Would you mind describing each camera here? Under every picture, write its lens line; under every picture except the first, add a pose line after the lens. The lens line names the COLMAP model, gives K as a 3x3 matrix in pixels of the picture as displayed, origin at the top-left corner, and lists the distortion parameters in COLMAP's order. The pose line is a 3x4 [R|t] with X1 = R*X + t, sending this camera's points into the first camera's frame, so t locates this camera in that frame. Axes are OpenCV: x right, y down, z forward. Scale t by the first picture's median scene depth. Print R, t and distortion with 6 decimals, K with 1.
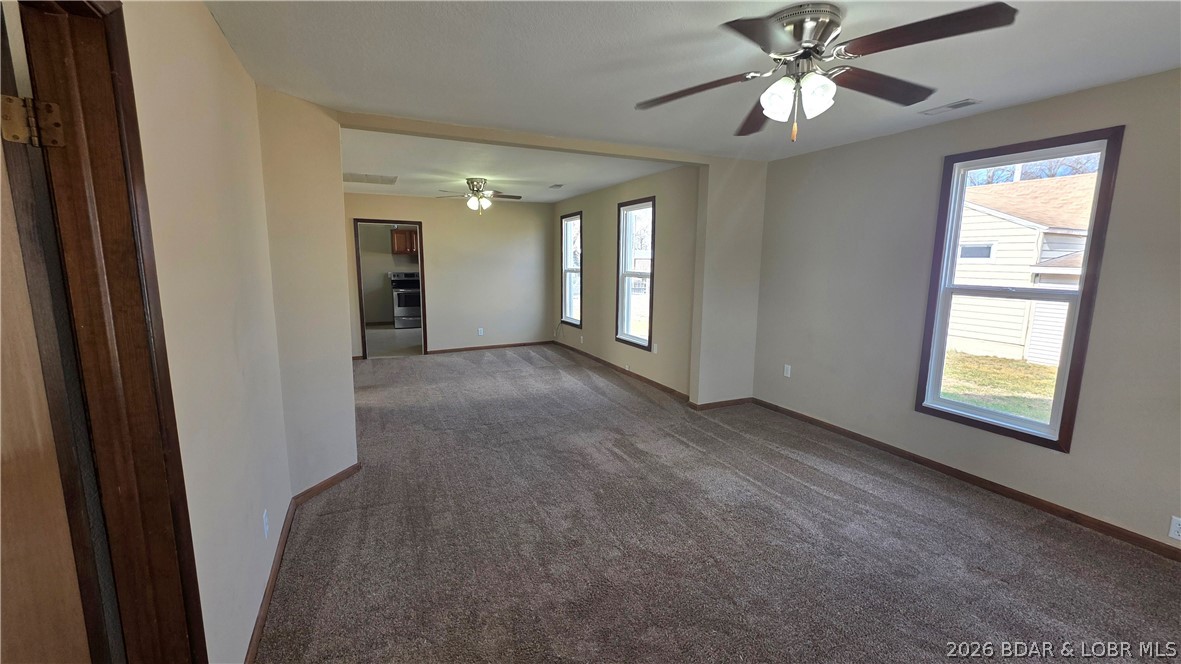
lens RADIAL K [[467.5, 0, 584.4], [0, 467.5, 329.6], [0, 0, 1]] dist [-0.001521, 0.000838]
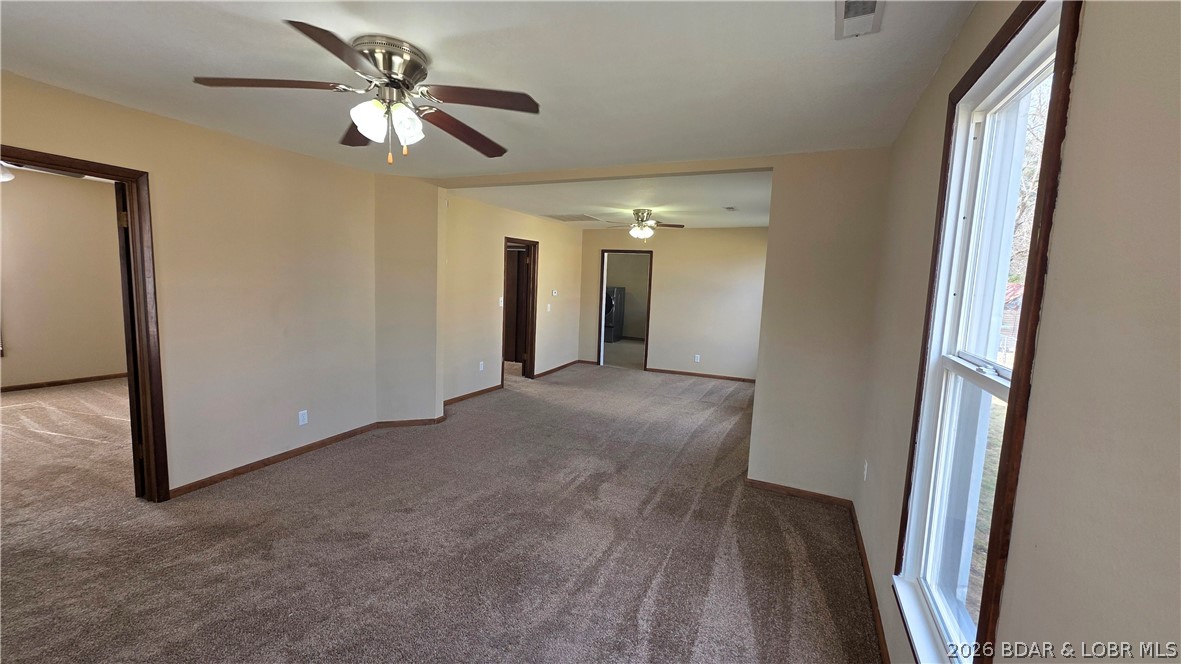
lens RADIAL K [[467.5, 0, 589.2], [0, 467.5, 328.2], [0, 0, 1]] dist [-0.001521, 0.000838]
pose [[0.648249, 0.100480, -0.754770, 0.649933], [-0.151129, 0.988512, 0.001797, -0.045371], [0.746280, 0.112903, 0.655987, 0.287521]]
